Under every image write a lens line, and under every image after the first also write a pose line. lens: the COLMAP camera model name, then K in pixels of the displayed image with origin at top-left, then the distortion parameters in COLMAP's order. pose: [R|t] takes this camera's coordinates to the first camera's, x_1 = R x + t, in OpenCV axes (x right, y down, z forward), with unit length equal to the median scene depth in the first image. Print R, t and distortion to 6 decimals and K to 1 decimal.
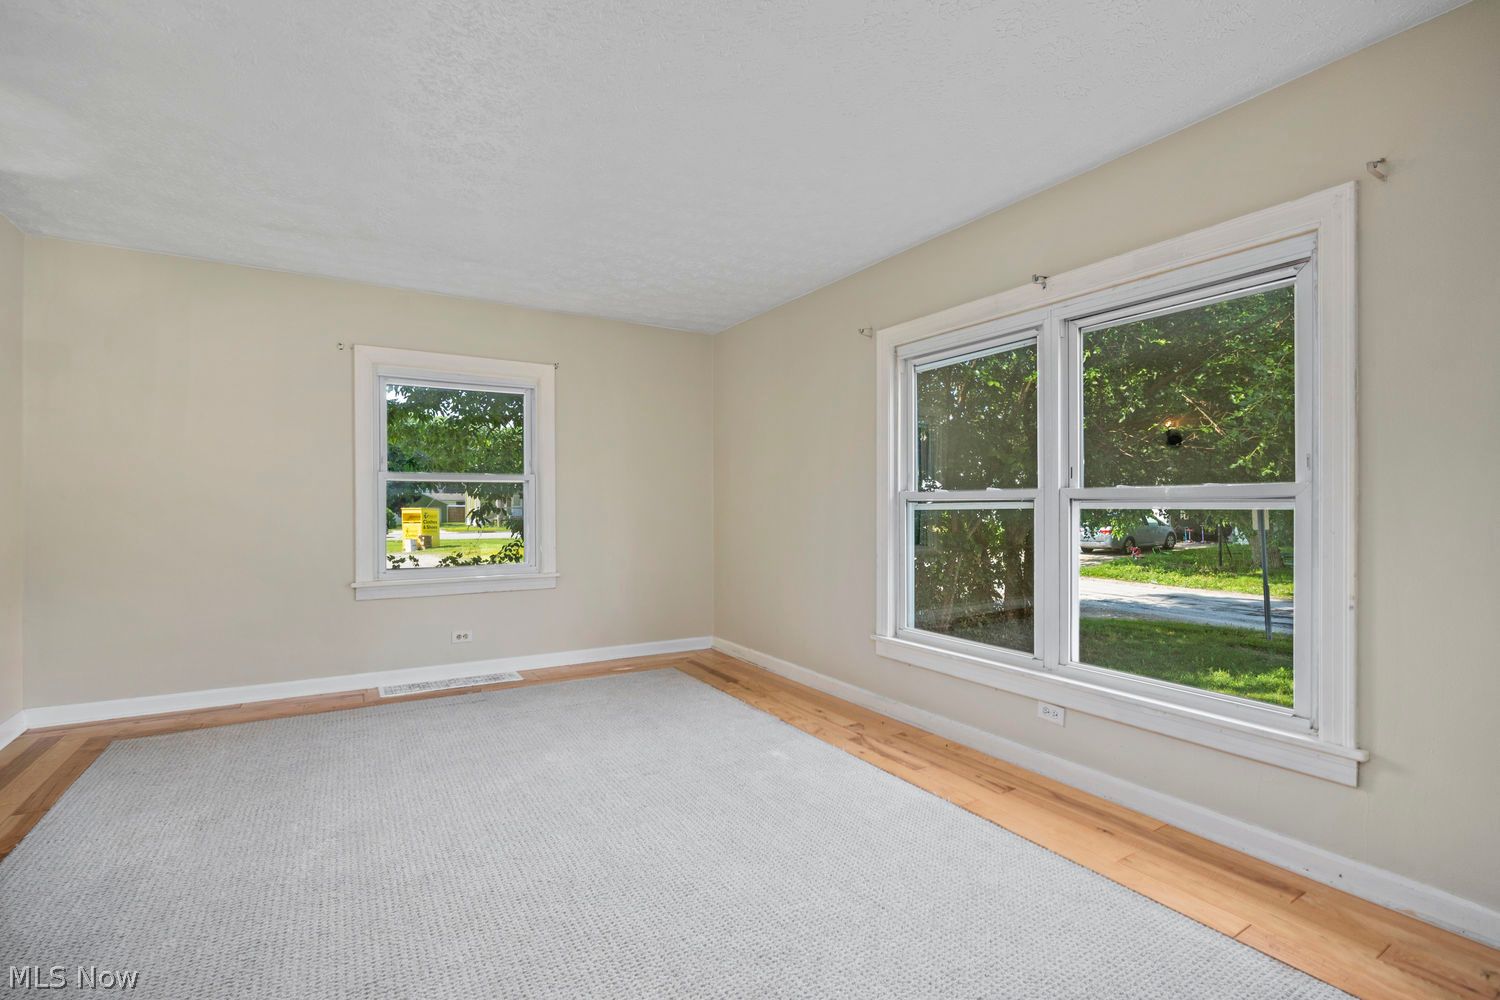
lens RADIAL K [[660.5, 0, 749.1], [0, 660.5, 502.4], [0, 0, 1]] dist [-0.018876, -0.000381]
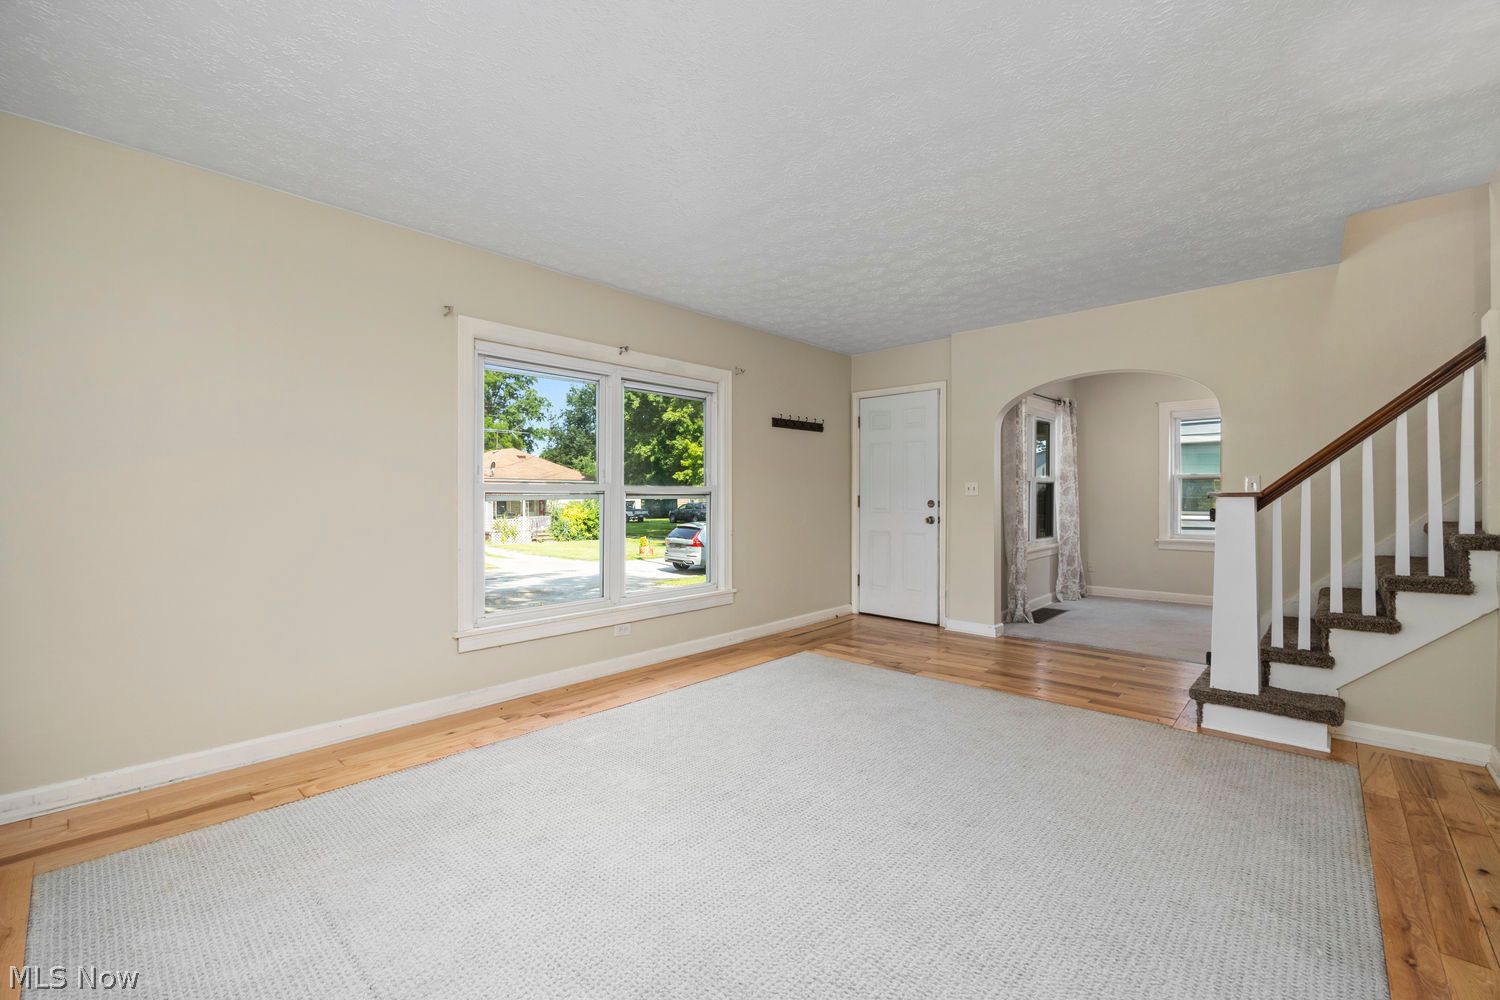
lens RADIAL K [[620.5, 0, 749.4], [0, 620.5, 490.1], [0, 0, 1]] dist [-0.010269, 0.000103]
pose [[-0.264300, 0.003010, 0.964436, -0.843811], [-0.007239, 0.999961, -0.005105, -0.003327], [-0.964413, -0.008331, -0.264267, 0.900130]]
